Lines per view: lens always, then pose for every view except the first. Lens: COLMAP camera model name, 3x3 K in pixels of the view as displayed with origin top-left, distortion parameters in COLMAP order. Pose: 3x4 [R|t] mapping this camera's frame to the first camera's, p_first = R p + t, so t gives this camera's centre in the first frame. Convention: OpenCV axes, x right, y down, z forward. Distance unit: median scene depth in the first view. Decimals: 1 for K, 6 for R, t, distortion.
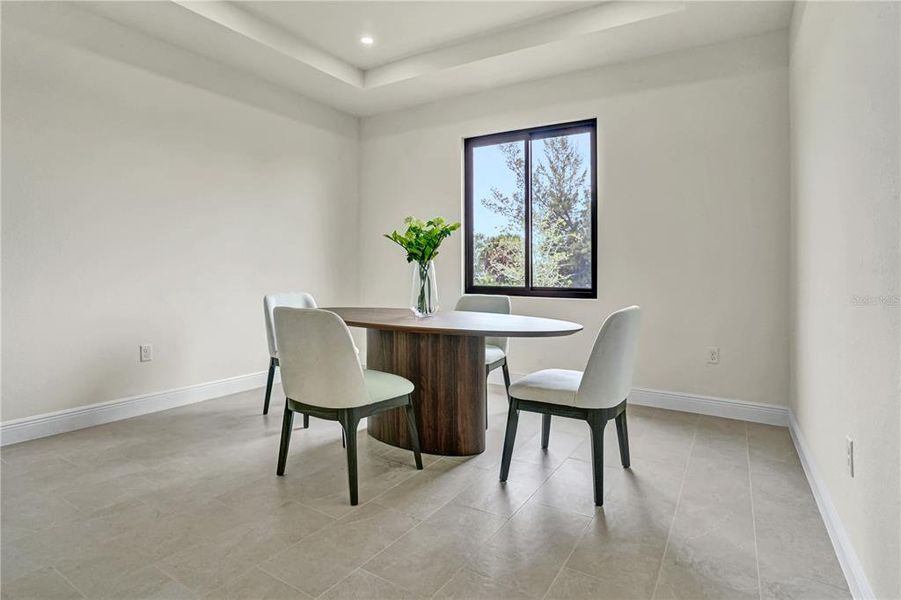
lens RADIAL K [[452.7, 0, 435.2], [0, 452.7, 281.6], [0, 0, 1]] dist [-0.061341, 0.031203]
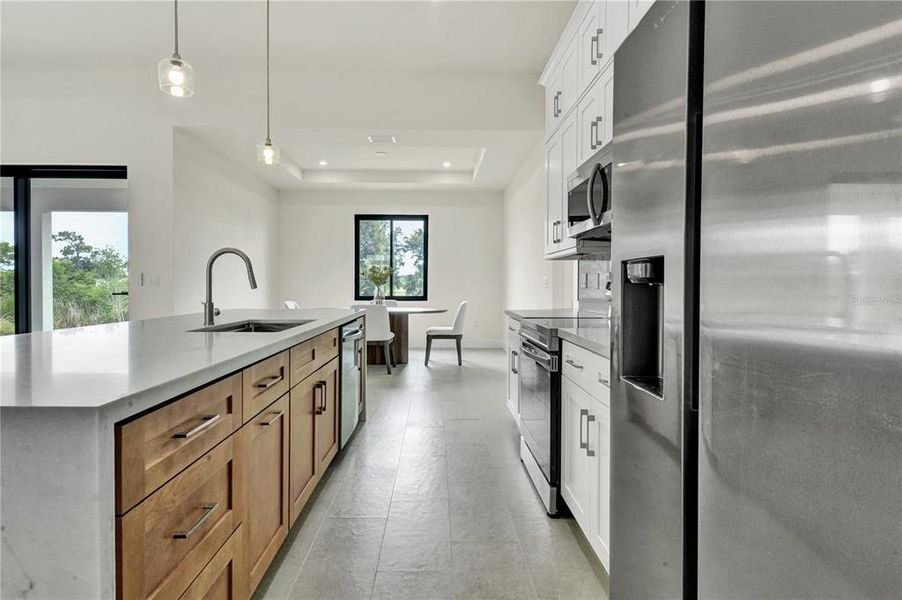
lens RADIAL K [[447.8, 0, 450.0], [0, 447.8, 288.7], [0, 0, 1]] dist [-0.002700, 0.000057]
pose [[0.814354, -0.014511, 0.580186, -0.766107], [0.019415, 0.999809, -0.002245, -0.011083], [-0.580043, 0.013092, 0.814481, -0.766349]]
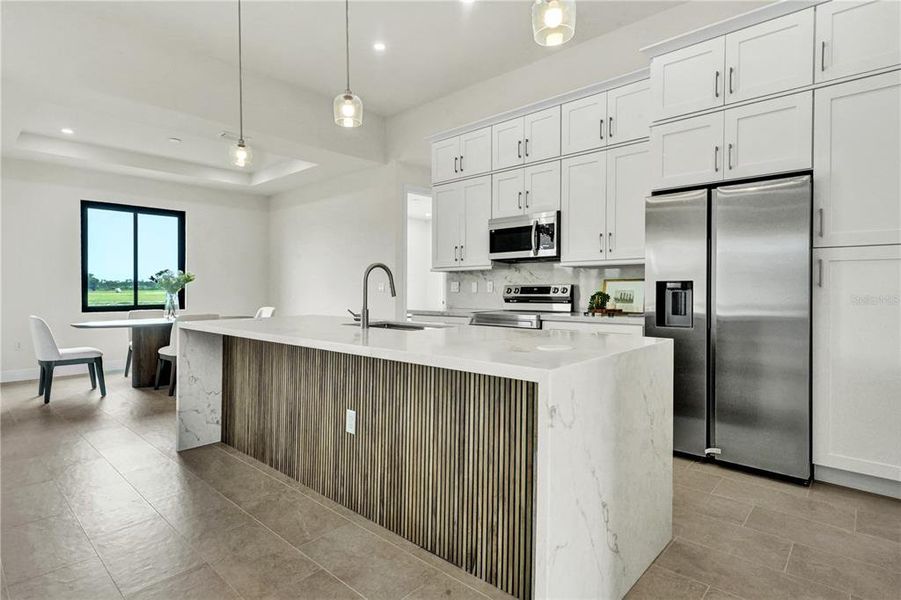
lens RADIAL K [[462.1, 0, 435.7], [0, 462.1, 306.7], [0, 0, 1]] dist [0.028545, 0.000065]
pose [[0.162386, -0.054683, 0.985211, -1.366512], [0.031026, 0.998252, 0.050293, -0.035676], [-0.986239, 0.022401, 0.163798, -0.340773]]
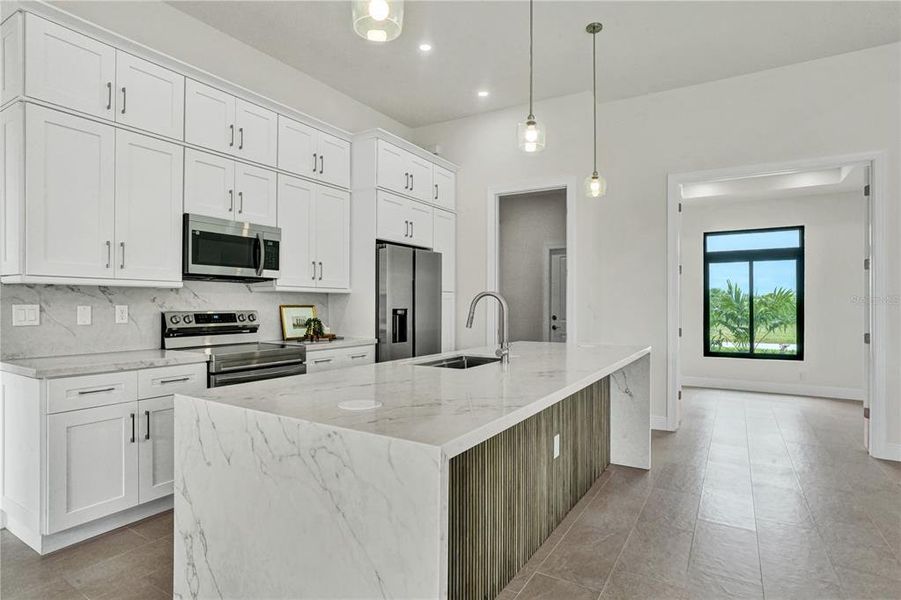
lens RADIAL K [[490.8, 0, 478.1], [0, 490.8, 300.8], [0, 0, 1]] dist [-0.040396, 0.000232]
pose [[-0.995877, -0.022539, -0.087873, -0.602960], [-0.024478, 0.999479, 0.021052, -0.075622], [0.087353, 0.023116, -0.995909, 0.561852]]
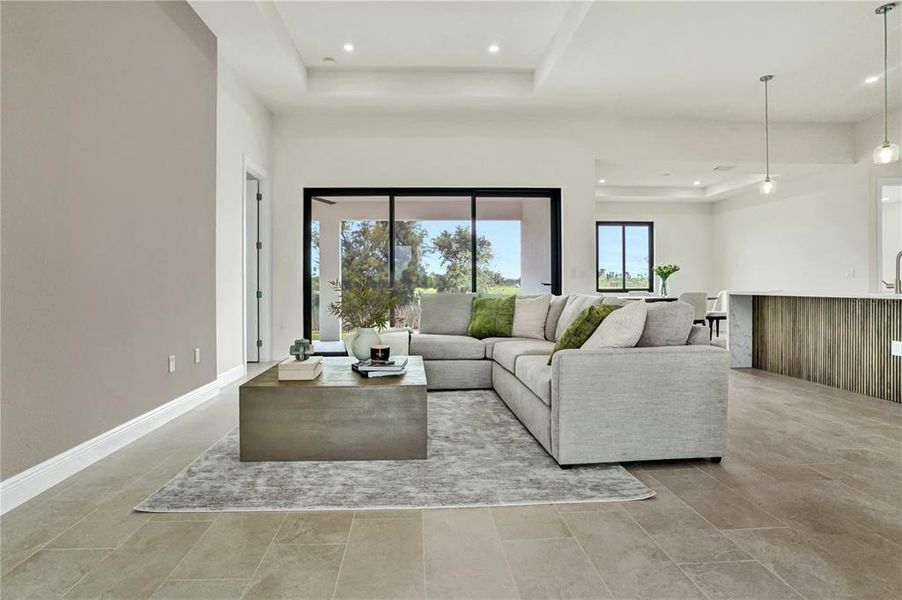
lens RADIAL K [[453.2, 0, 435.7], [0, 453.2, 281.5], [0, 0, 1]] dist [-0.061341, 0.031203]
pose [[0.797523, -0.012002, 0.603169, -2.126015], [0.030463, 0.999328, -0.020394, -0.009228], [-0.602519, 0.034639, 0.797352, -0.284597]]
